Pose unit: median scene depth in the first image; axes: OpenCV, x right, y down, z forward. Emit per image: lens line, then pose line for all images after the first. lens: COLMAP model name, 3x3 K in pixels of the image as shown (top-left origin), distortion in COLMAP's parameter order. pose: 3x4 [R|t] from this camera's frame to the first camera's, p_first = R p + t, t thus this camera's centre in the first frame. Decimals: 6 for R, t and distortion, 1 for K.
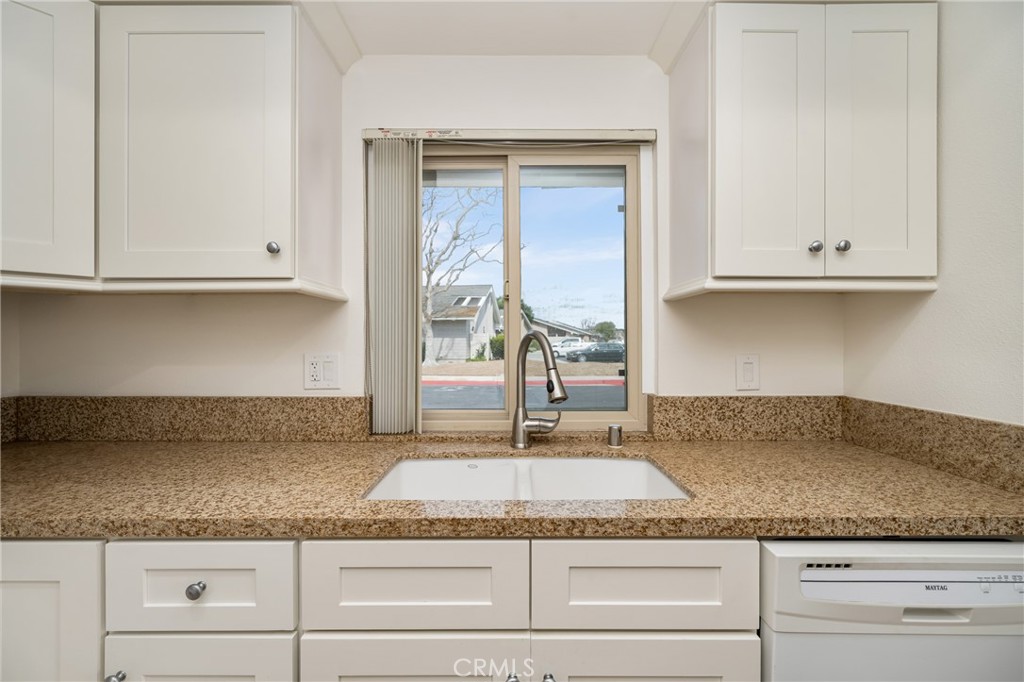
lens RADIAL K [[414.1, 0, 512.9], [0, 414.1, 341.6], [0, 0, 1]] dist [0.001245, -0.000384]
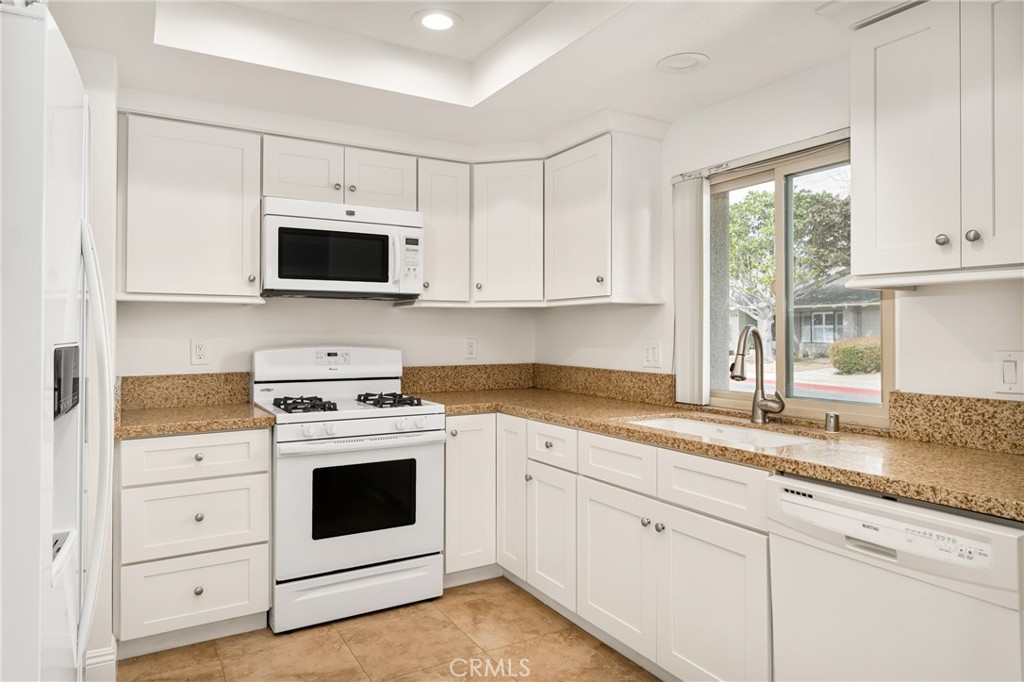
lens RADIAL K [[653.3, 0, 513.2], [0, 653.3, 327.0], [0, 0, 1]] dist [0.001923, -0.004865]
pose [[0.511628, -0.005092, -0.859192, 1.227711], [-0.005710, 0.999940, -0.009326, 0.001626], [0.859188, 0.009677, 0.511569, -0.548143]]
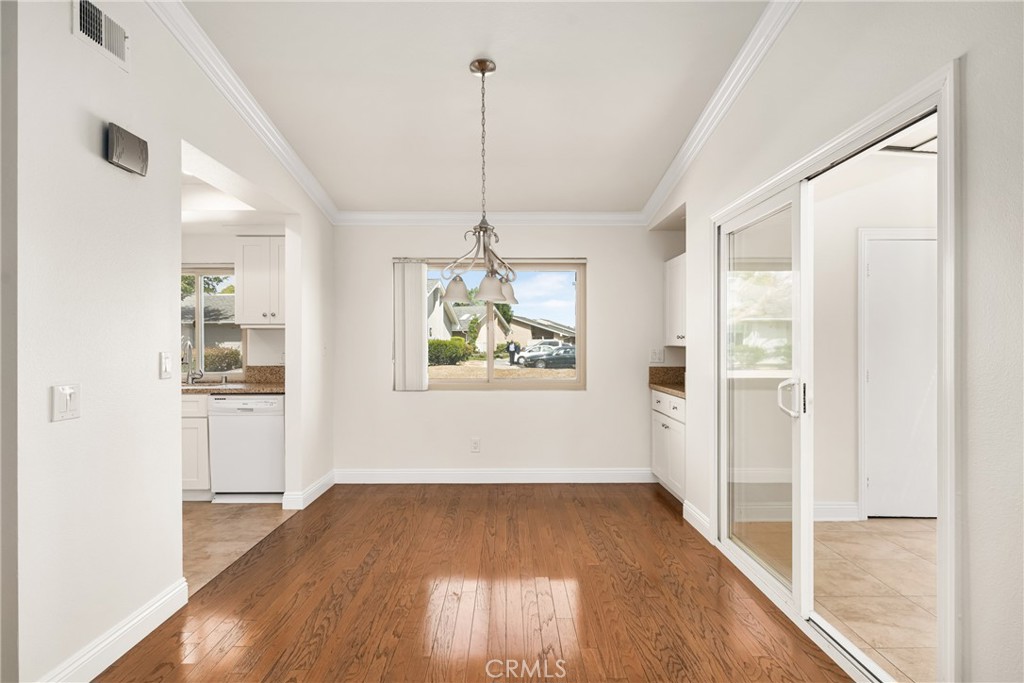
lens RADIAL K [[536.5, 0, 516.2], [0, 536.5, 339.6], [0, 0, 1]] dist [0.003043, -0.000099]
pose [[0.999928, -0.002432, 0.011710, 2.044591], [0.002560, 0.999937, -0.010925, 0.009429], [-0.011682, 0.010954, 0.999872, -2.450038]]
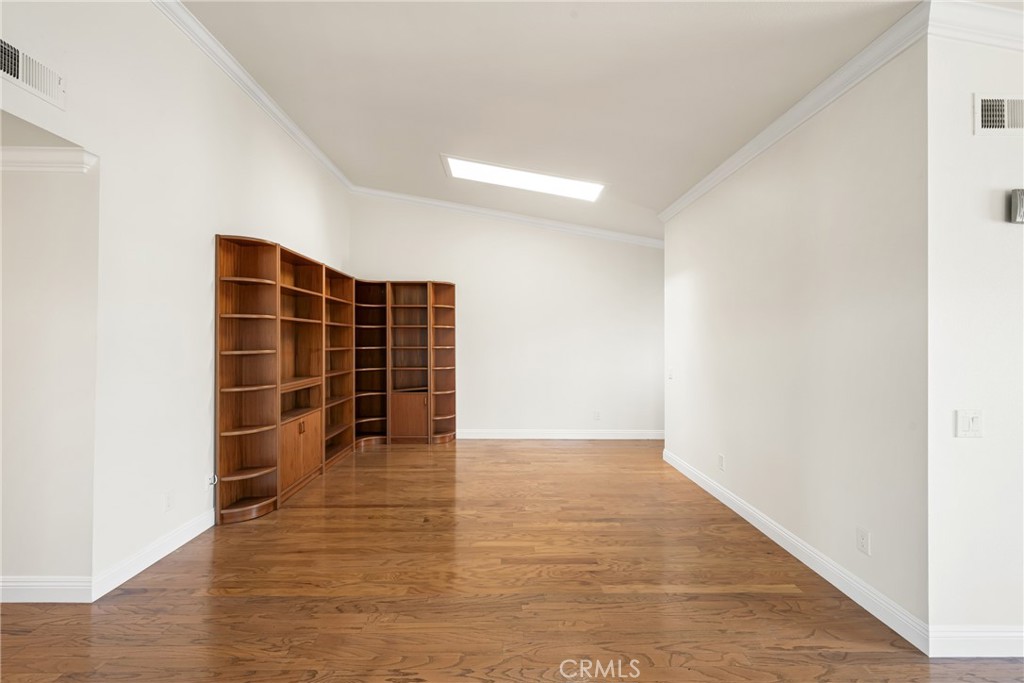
lens RADIAL K [[414.1, 0, 515.1], [0, 414.1, 336.9], [0, 0, 1]] dist [0.001245, -0.000384]
pose [[0.011249, -0.007260, -0.999910, 2.275298], [-0.008137, 0.999940, -0.007352, -0.113920], [0.999904, 0.008219, 0.011189, -2.590675]]
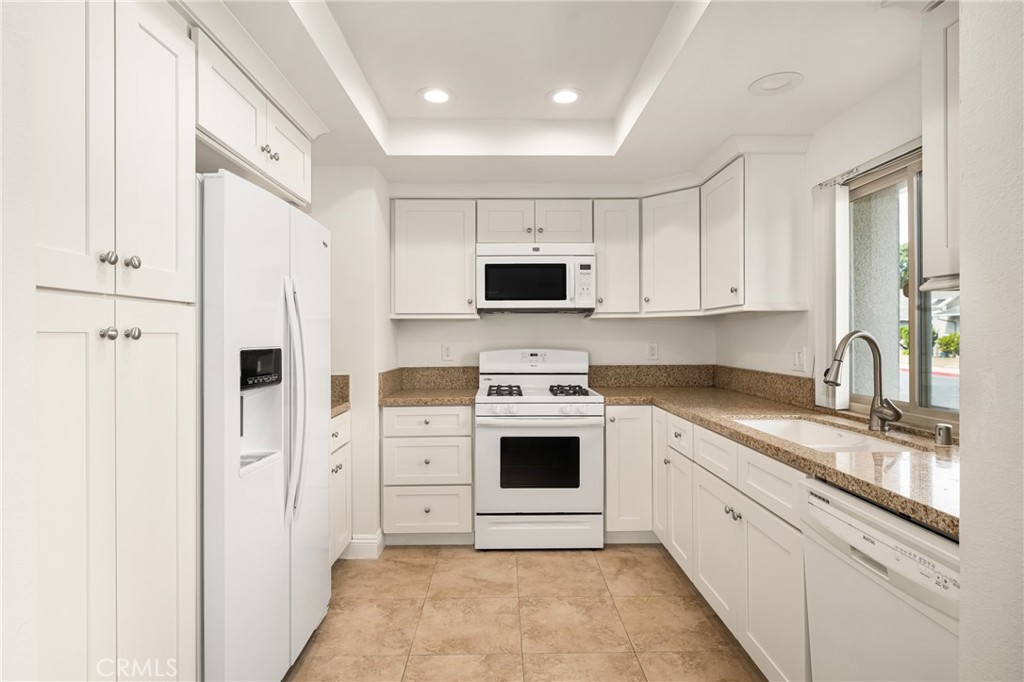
lens RADIAL K [[536.5, 0, 504.5], [0, 536.5, 335.9], [0, 0, 1]] dist [0.003043, -0.000099]
pose [[0.006418, 0.000105, -0.999979, 1.472399], [-0.000665, 1.000000, 0.000100, -0.009460], [0.999979, 0.000664, 0.006418, -0.057289]]
